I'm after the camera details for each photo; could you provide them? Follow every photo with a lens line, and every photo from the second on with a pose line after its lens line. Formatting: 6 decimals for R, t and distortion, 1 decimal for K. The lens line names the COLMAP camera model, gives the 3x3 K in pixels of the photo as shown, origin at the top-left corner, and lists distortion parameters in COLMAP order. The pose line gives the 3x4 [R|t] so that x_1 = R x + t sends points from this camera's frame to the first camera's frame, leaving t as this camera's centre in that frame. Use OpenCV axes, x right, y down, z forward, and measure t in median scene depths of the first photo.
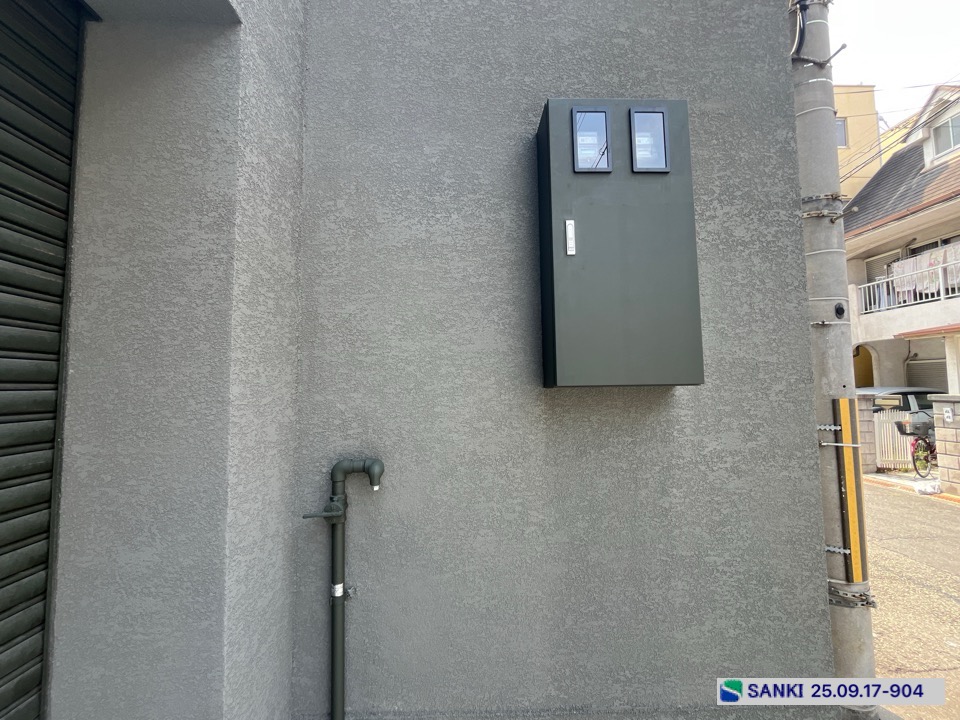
lens RADIAL K [[390.0, 0, 477.6], [0, 390.0, 361.4], [0, 0, 1]] dist [-0.003234, 0.000262]
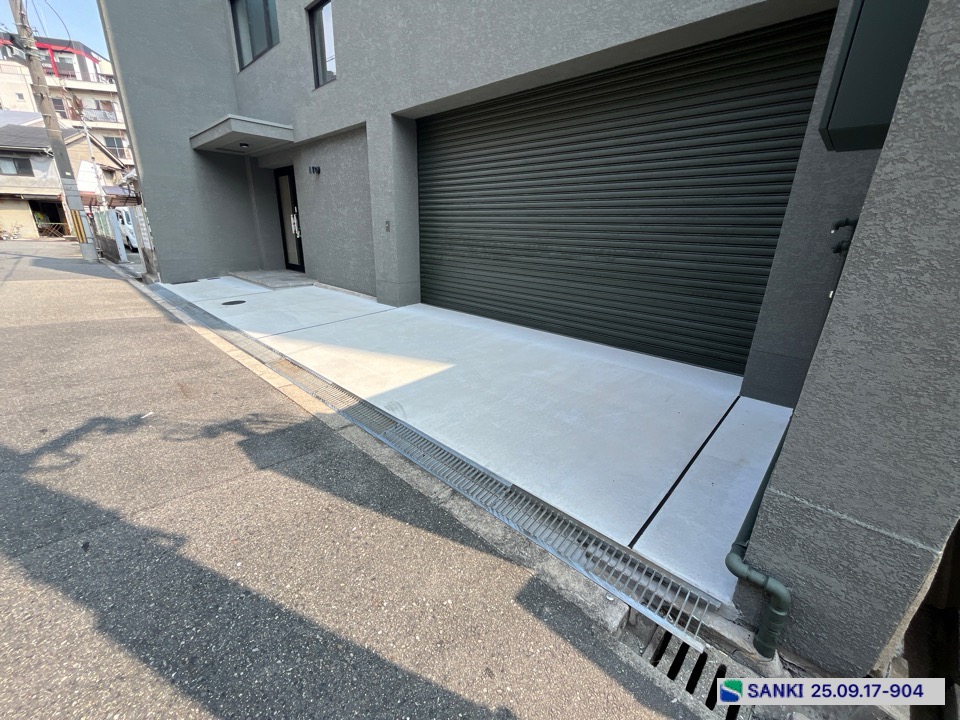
lens RADIAL K [[390.0, 0, 477.3], [0, 390.0, 361.0], [0, 0, 1]] dist [-0.003234, 0.000262]
pose [[-0.716879, 0.216692, -0.662668, 2.576126], [0.029177, 0.958966, 0.282017, 0.417151], [0.696587, 0.182837, -0.693785, 1.459801]]
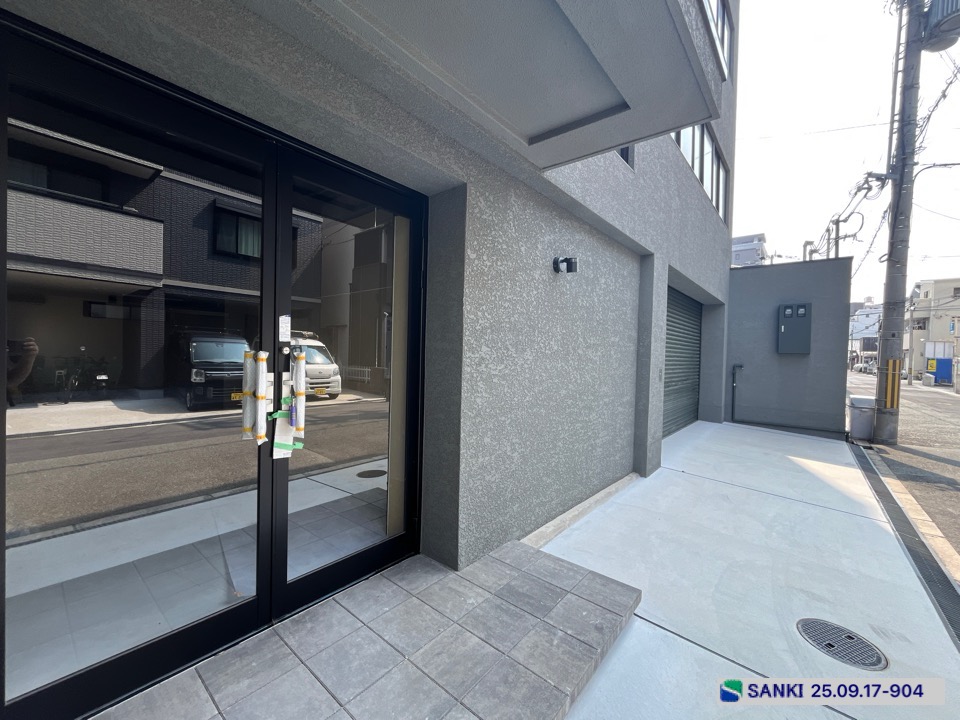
lens RADIAL K [[390.0, 0, 475.2], [0, 390.0, 360.6], [0, 0, 1]] dist [-0.003234, 0.000262]
pose [[0.738281, 0.043205, -0.673109, 0.973285], [0.011458, 0.996999, 0.076562, -0.415725], [0.674396, -0.064236, 0.735570, -8.118796]]
